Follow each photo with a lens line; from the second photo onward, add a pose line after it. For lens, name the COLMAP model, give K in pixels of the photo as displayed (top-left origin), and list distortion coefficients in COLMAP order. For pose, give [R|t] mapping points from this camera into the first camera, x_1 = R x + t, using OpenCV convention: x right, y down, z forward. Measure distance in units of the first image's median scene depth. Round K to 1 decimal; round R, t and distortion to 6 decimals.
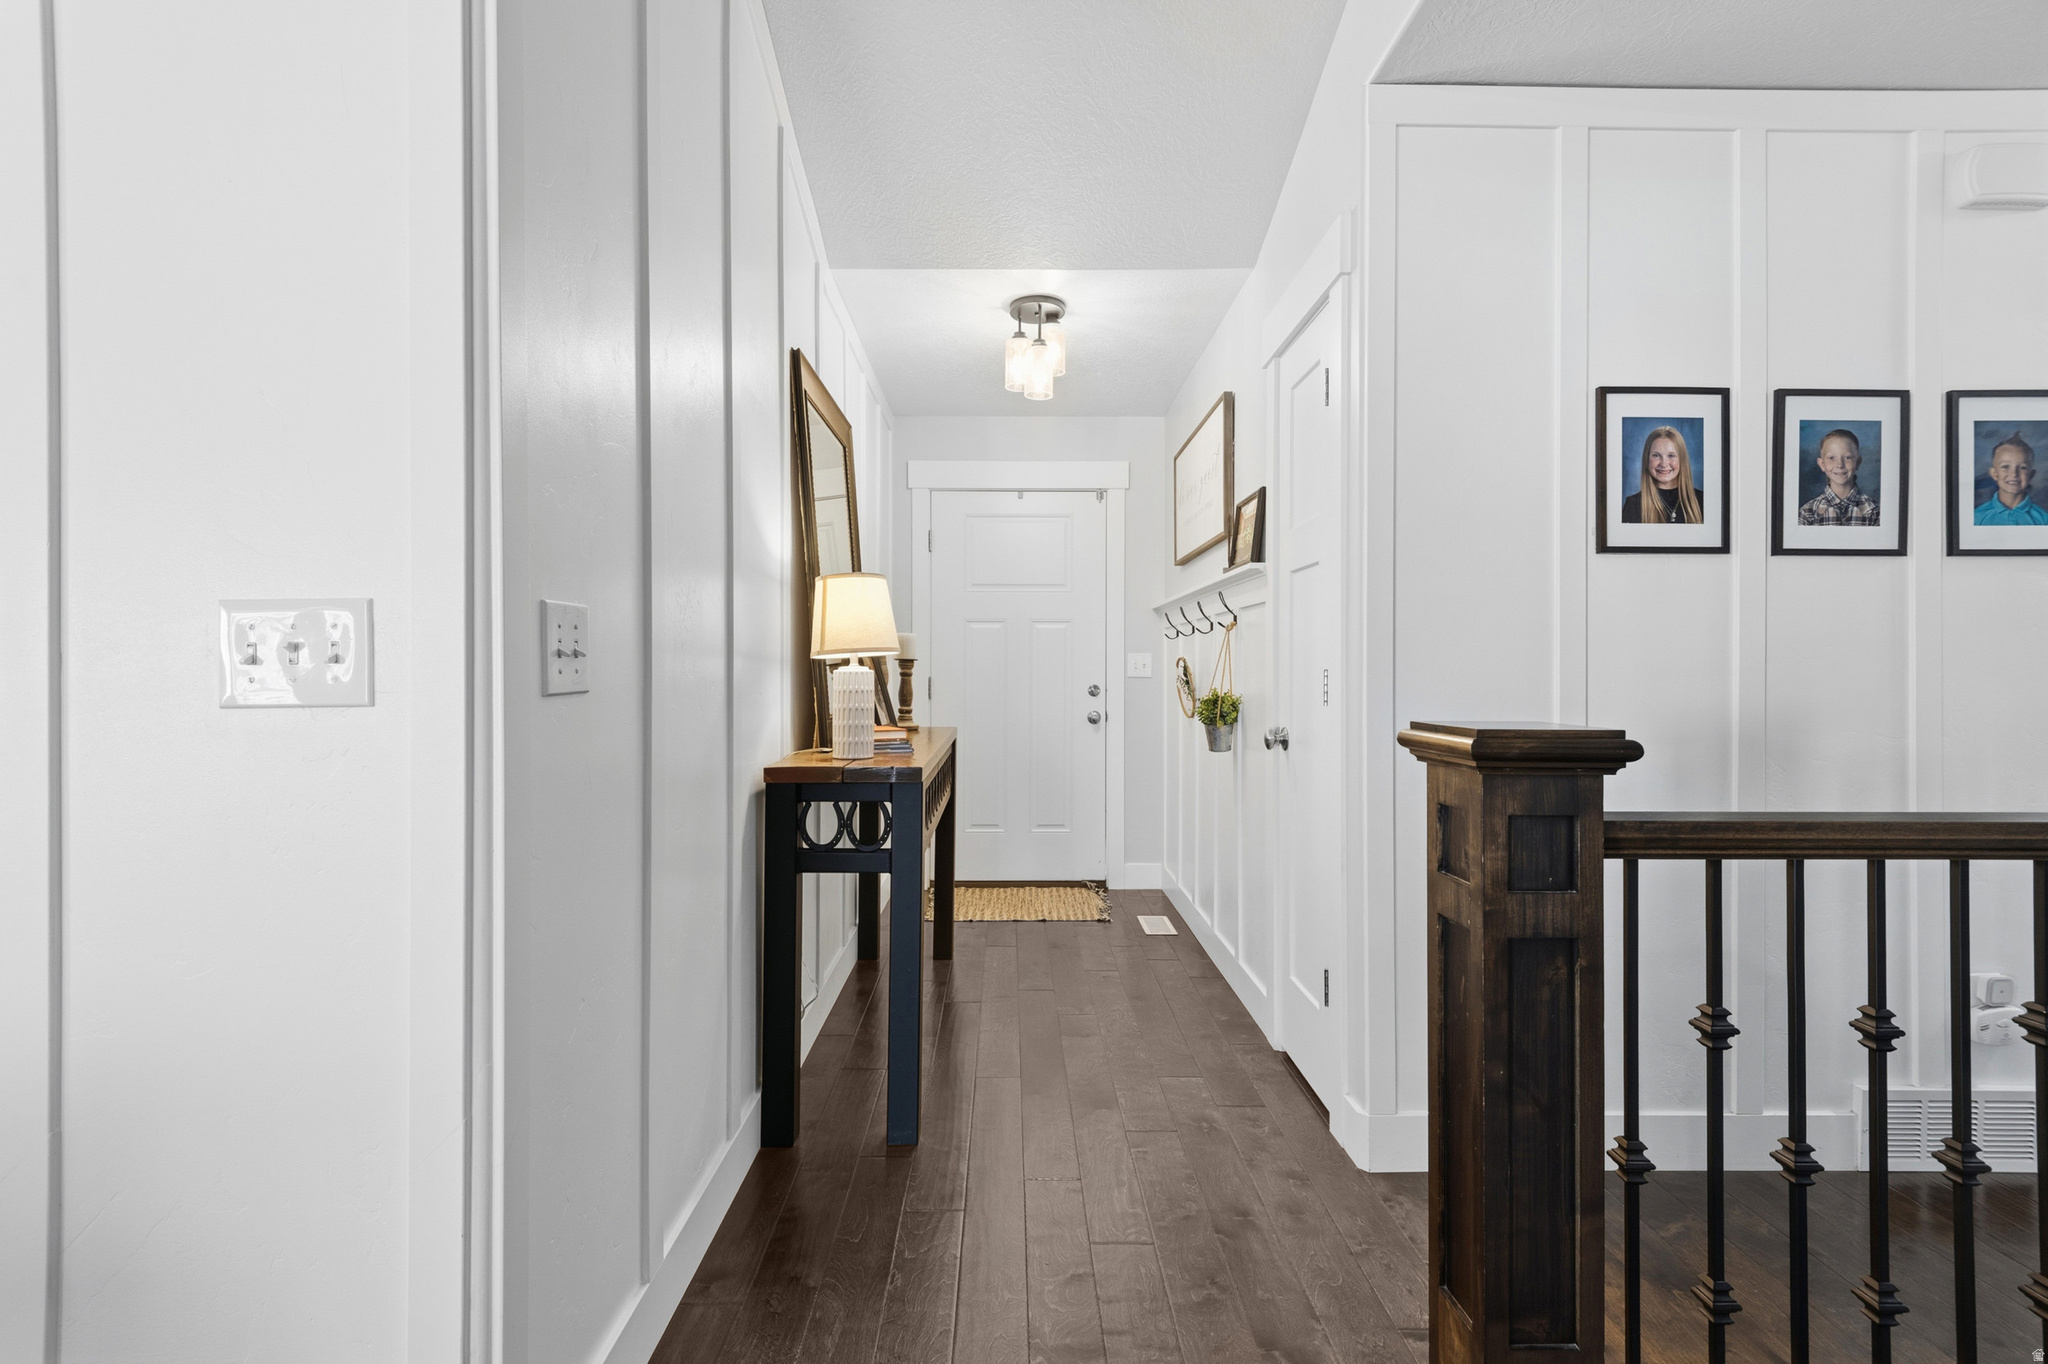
lens RADIAL K [[936.8, 0, 1010.2], [0, 936.8, 680.3], [0, 0, 1]] dist [0.022655, -0.008000]
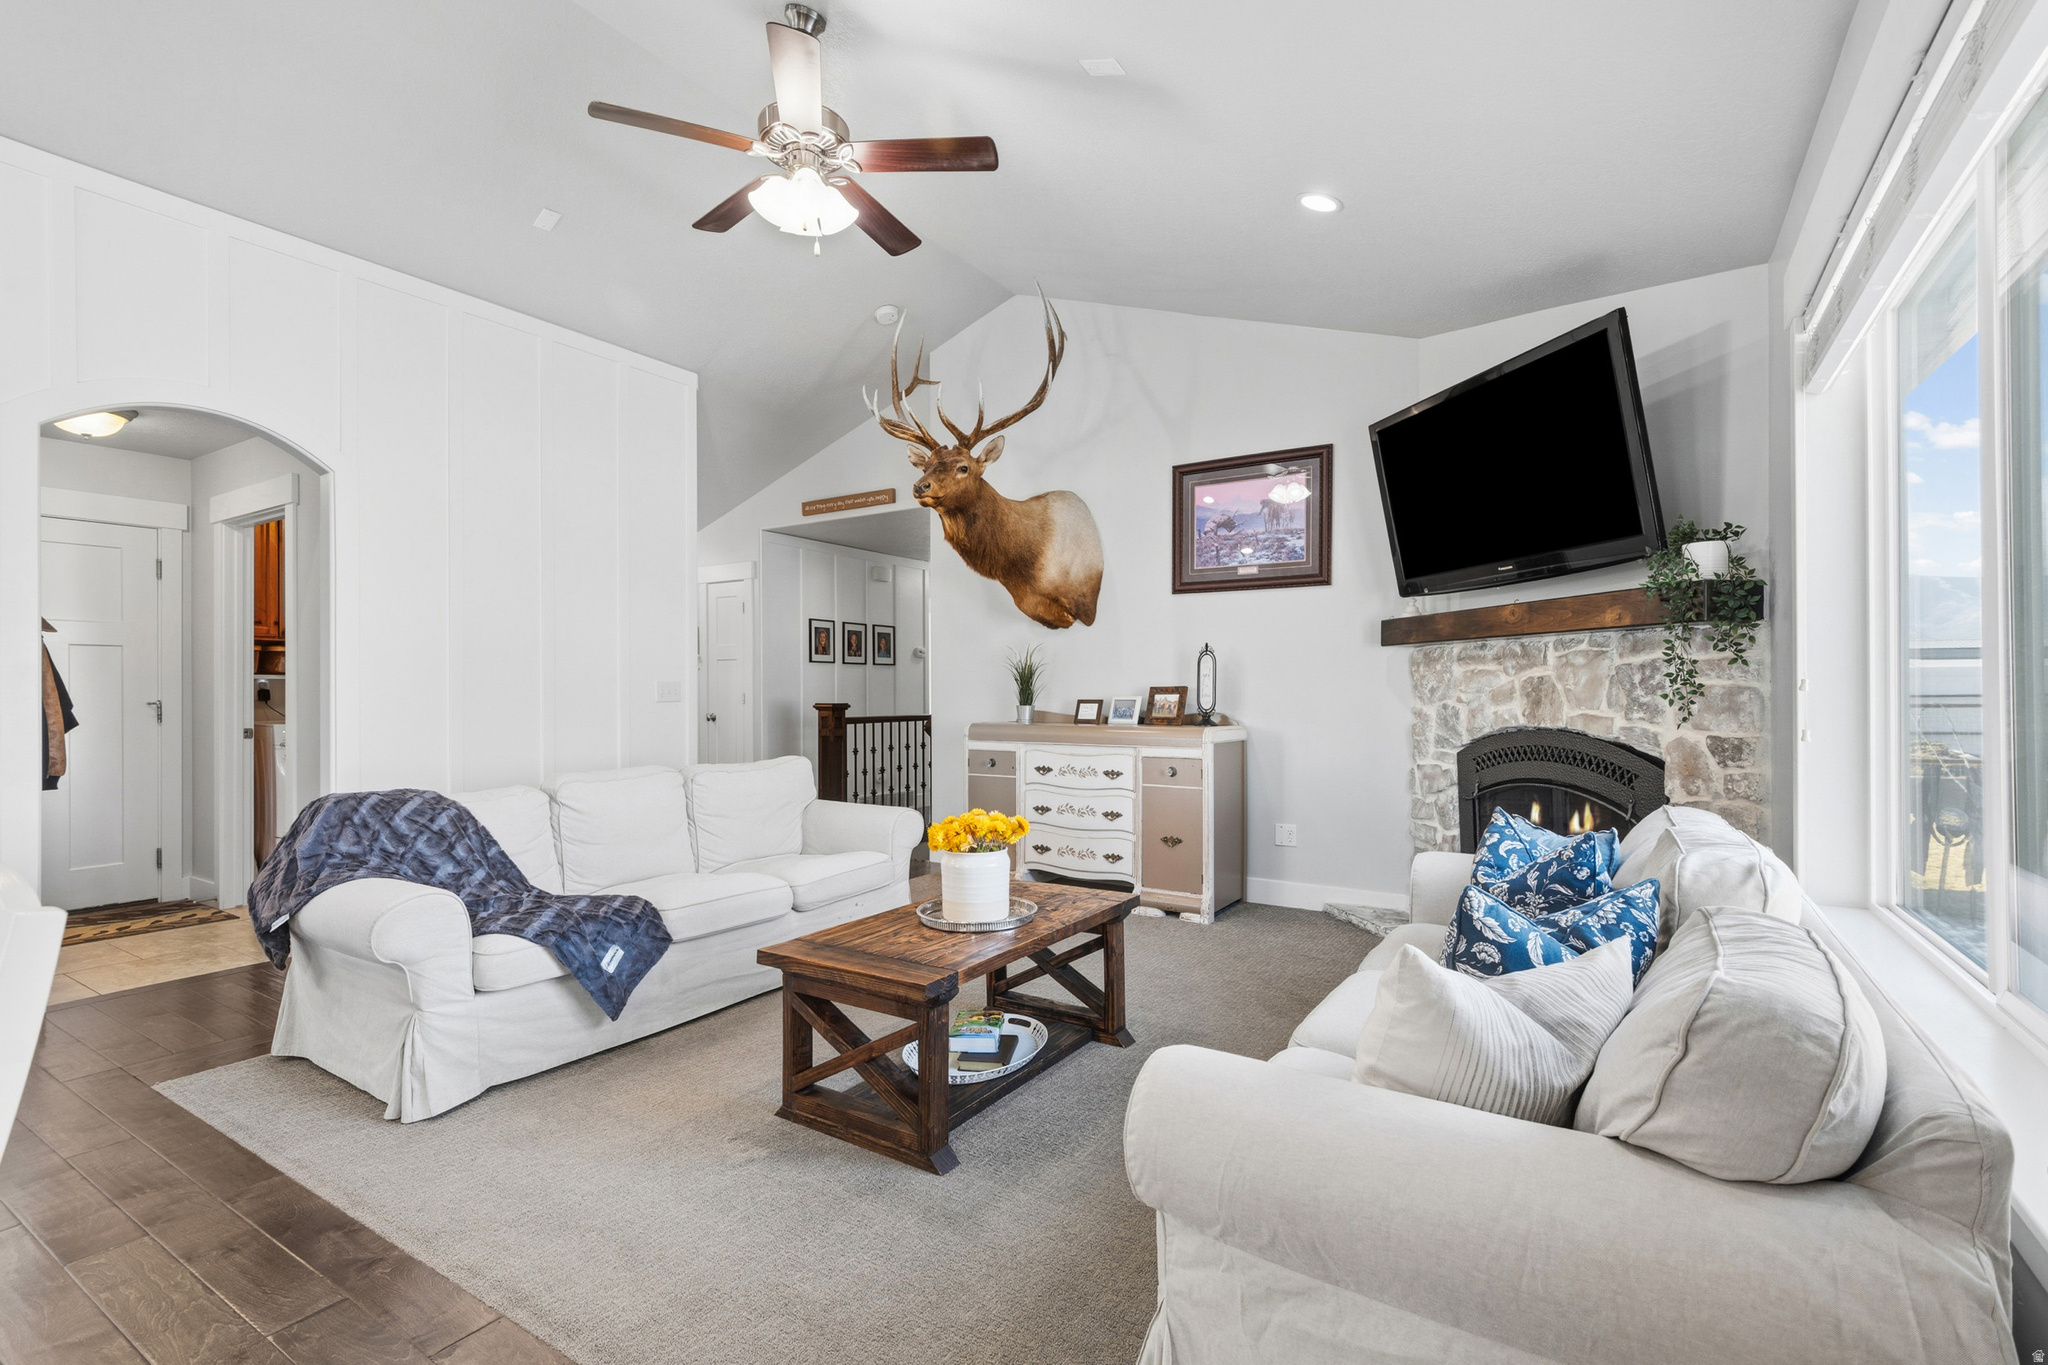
lens RADIAL K [[936.8, 0, 1011.1], [0, 936.8, 676.8], [0, 0, 1]] dist [0.022655, -0.008000]
pose [[0.572734, 0.008954, 0.819693, -2.010467], [0.006887, 0.999852, -0.015735, -0.012629], [-0.819713, 0.014657, 0.572587, -1.822565]]
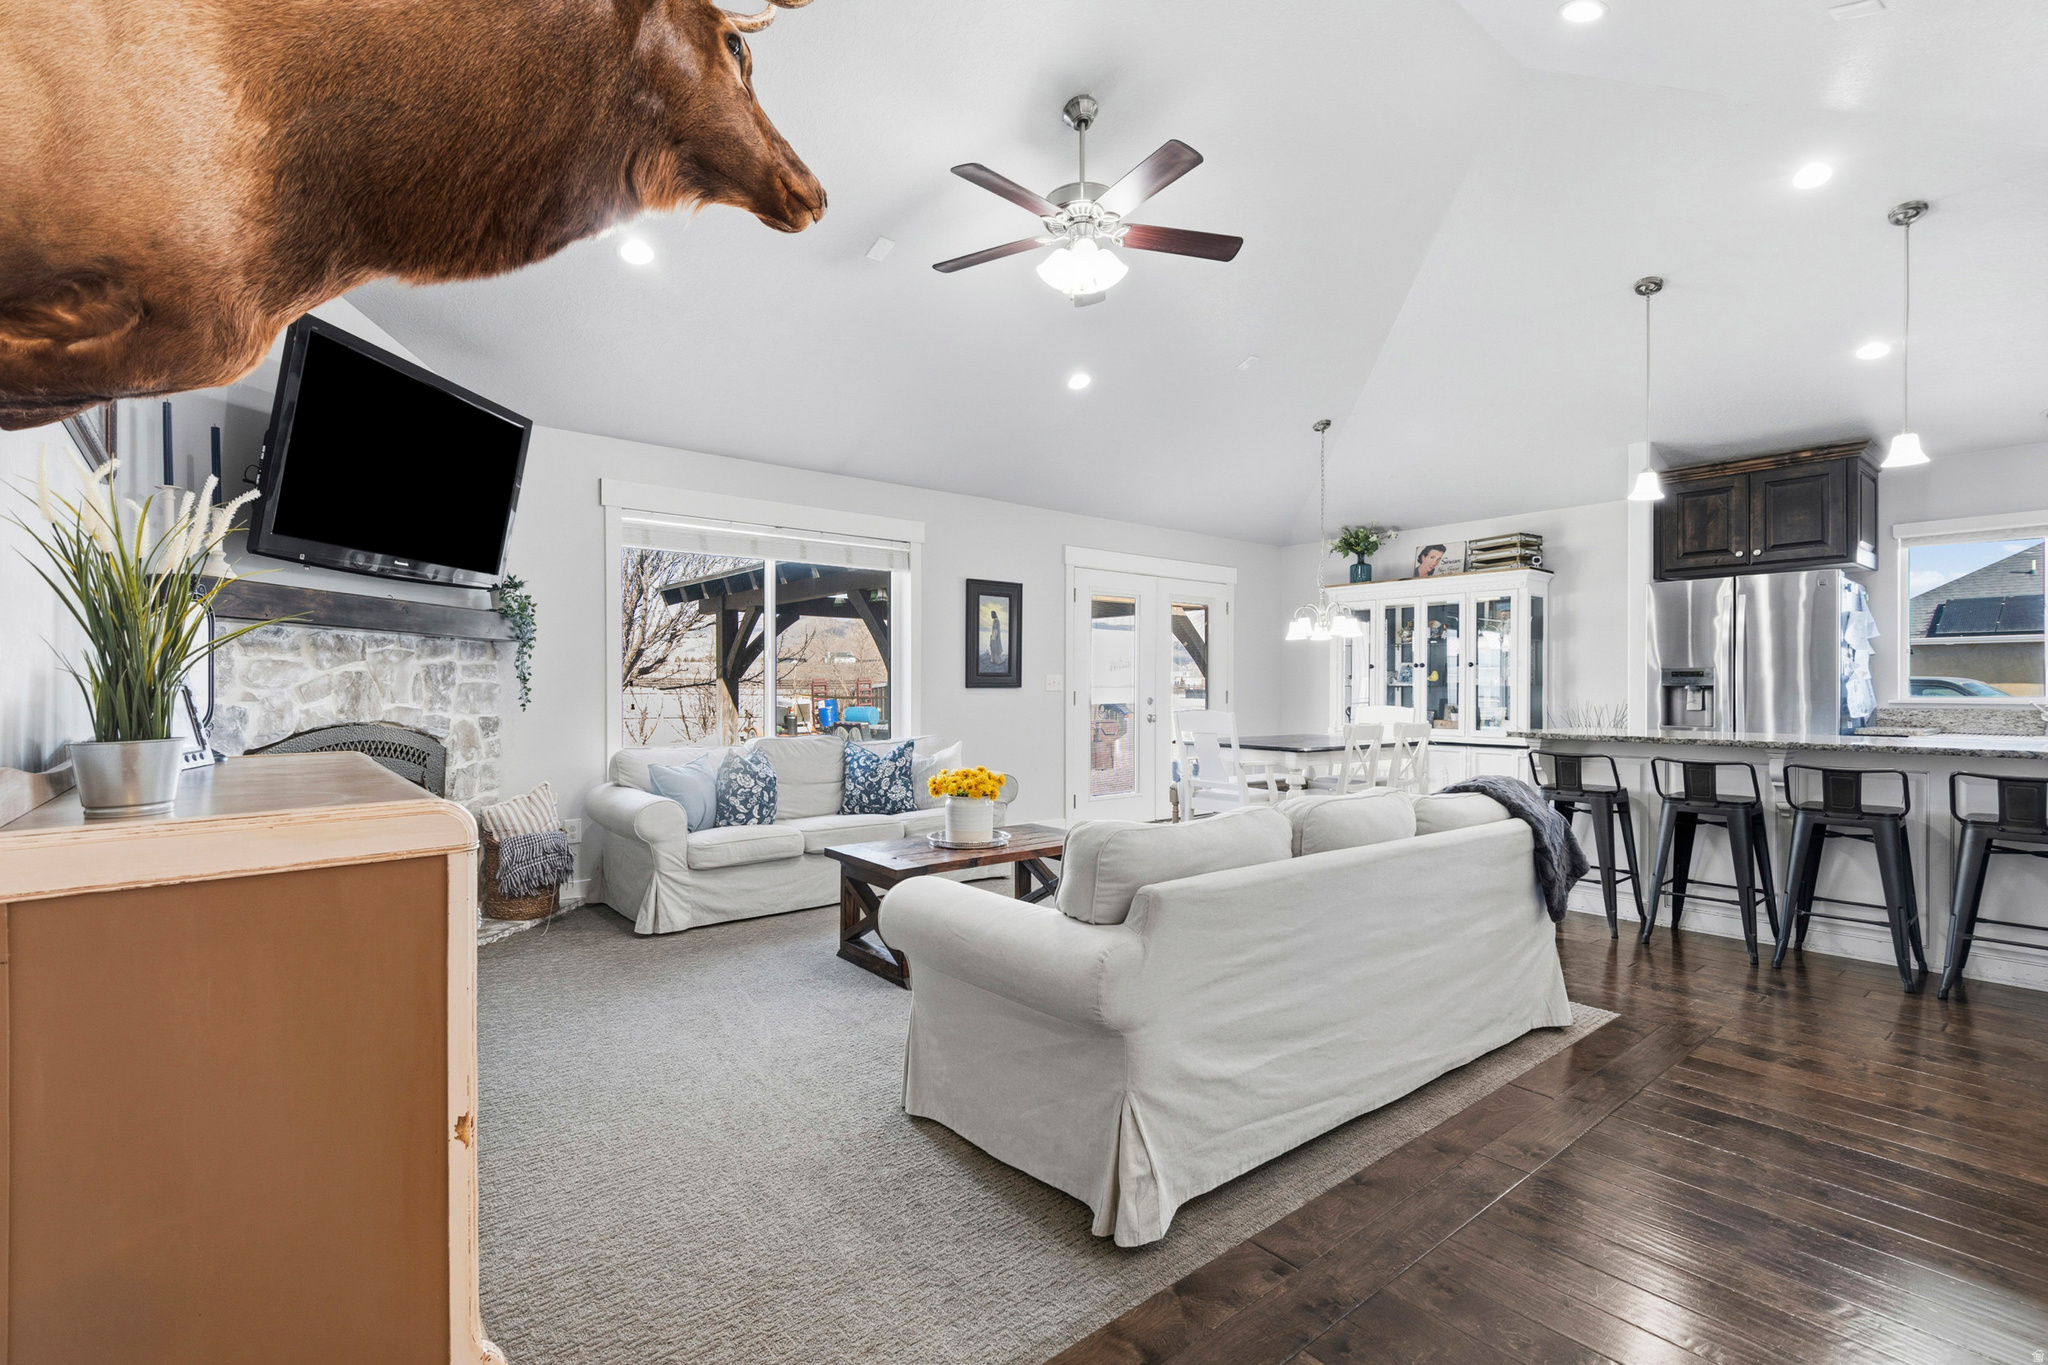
lens RADIAL K [[936.8, 0, 1018.0], [0, 936.8, 684.0], [0, 0, 1]] dist [0.022655, -0.008000]
pose [[-0.800134, -0.003872, -0.599809, 0.114953], [-0.004083, 0.999991, -0.001008, -0.013810], [0.599808, 0.001643, -0.800142, 0.544824]]
